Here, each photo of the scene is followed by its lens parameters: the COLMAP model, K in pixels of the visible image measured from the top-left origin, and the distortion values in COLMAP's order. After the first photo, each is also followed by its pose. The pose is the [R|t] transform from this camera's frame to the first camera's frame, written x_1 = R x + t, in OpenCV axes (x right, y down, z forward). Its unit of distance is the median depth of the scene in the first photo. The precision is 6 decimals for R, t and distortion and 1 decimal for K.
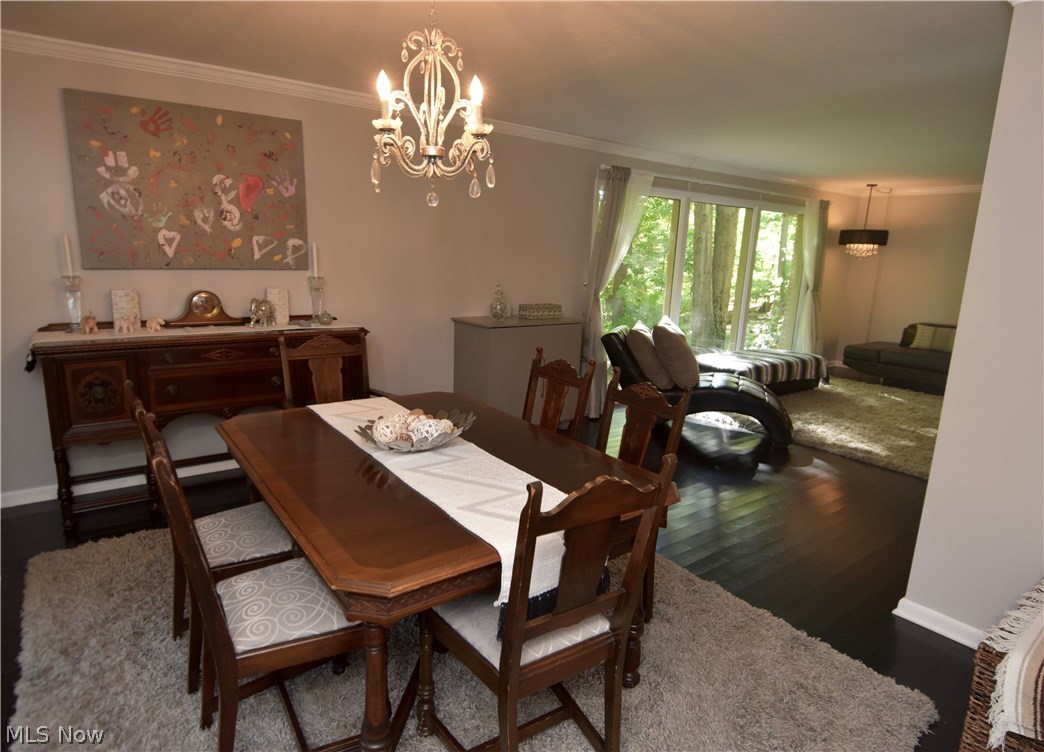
lens RADIAL K [[599.7, 0, 518.3], [0, 599.7, 374.7], [0, 0, 1]] dist [-0.006426, -0.002405]
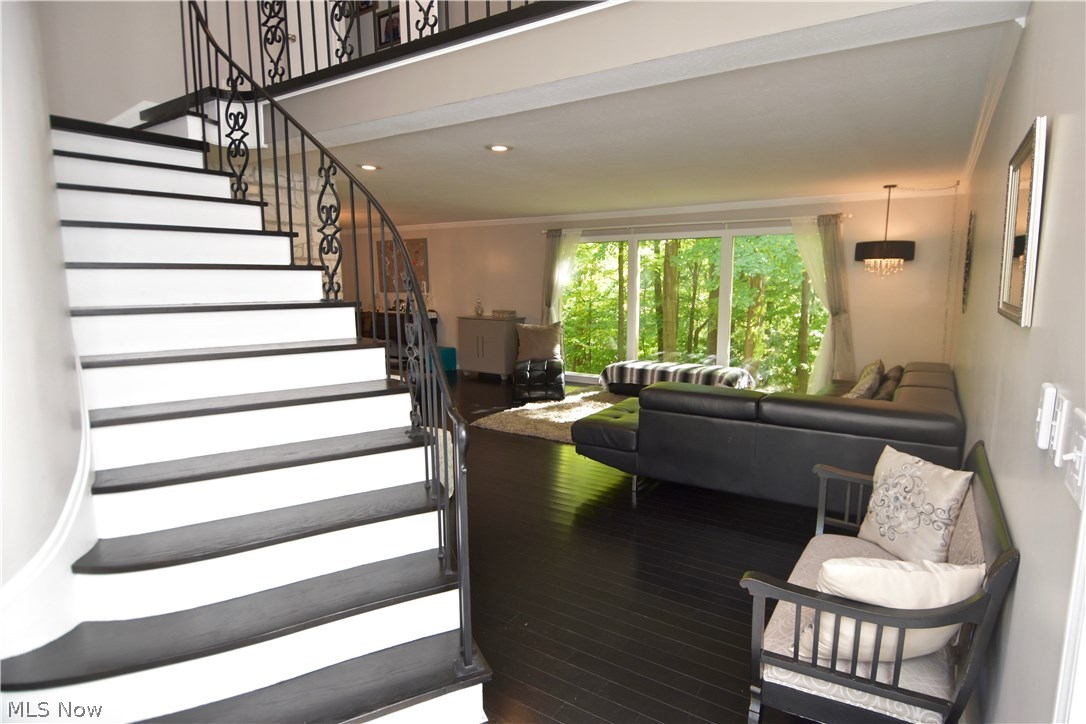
lens RADIAL K [[580.3, 0, 571.0], [0, 580.3, 367.2], [0, 0, 1]] dist [0.008039, -0.018946]
pose [[0.356052, 0.098417, -0.929269, 1.853437], [-0.180050, 0.983030, 0.035124, -0.044739], [0.916956, 0.154809, 0.367730, 0.562863]]
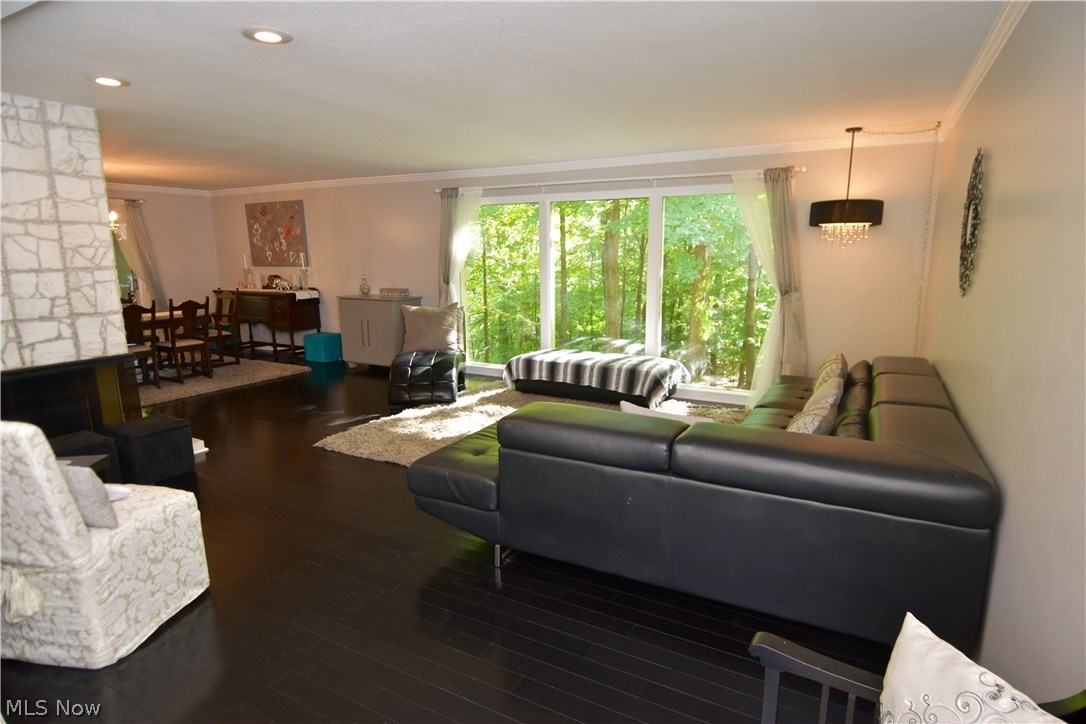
lens RADIAL K [[580.3, 0, 573.1], [0, 580.3, 369.2], [0, 0, 1]] dist [0.008039, -0.018946]
pose [[0.433844, 0.137302, -0.890465, 1.625484], [-0.169198, 0.983153, 0.069159, -0.096457], [0.884958, 0.120660, 0.449766, 0.776575]]
